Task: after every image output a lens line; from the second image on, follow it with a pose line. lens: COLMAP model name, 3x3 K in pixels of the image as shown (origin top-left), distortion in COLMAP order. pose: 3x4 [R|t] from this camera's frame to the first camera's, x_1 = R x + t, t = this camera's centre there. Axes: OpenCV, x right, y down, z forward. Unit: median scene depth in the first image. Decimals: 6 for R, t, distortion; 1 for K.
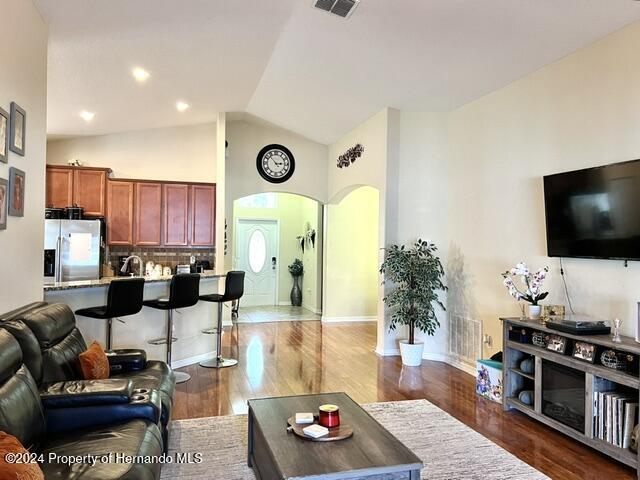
lens RADIAL K [[505.6, 0, 319.9], [0, 505.6, 241.0], [0, 0, 1]] dist [0.052596, -0.053916]
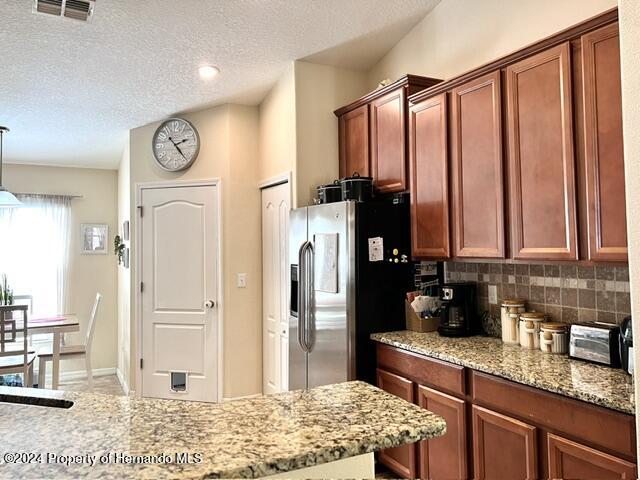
lens RADIAL K [[505.6, 0, 332.6], [0, 505.6, 220.4], [0, 0, 1]] dist [0.052596, -0.053916]
pose [[0.212013, -0.064331, -0.975147, -0.015168], [0.026083, 0.997848, -0.060158, 0.001884], [0.976919, -0.012680, 0.213235, 0.744492]]
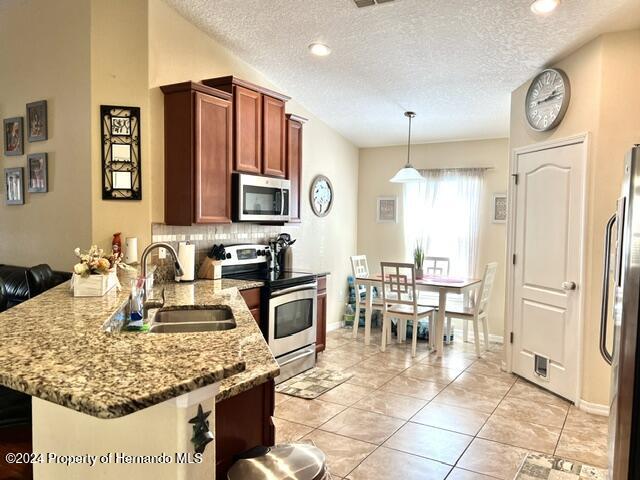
lens RADIAL K [[505.6, 0, 320.2], [0, 505.6, 237.3], [0, 0, 1]] dist [0.052596, -0.053916]
pose [[-0.745139, -0.000461, -0.666910, -0.109181], [-0.017863, 0.999655, 0.019268, 0.006846], [0.666670, 0.026271, -0.744890, 0.931096]]
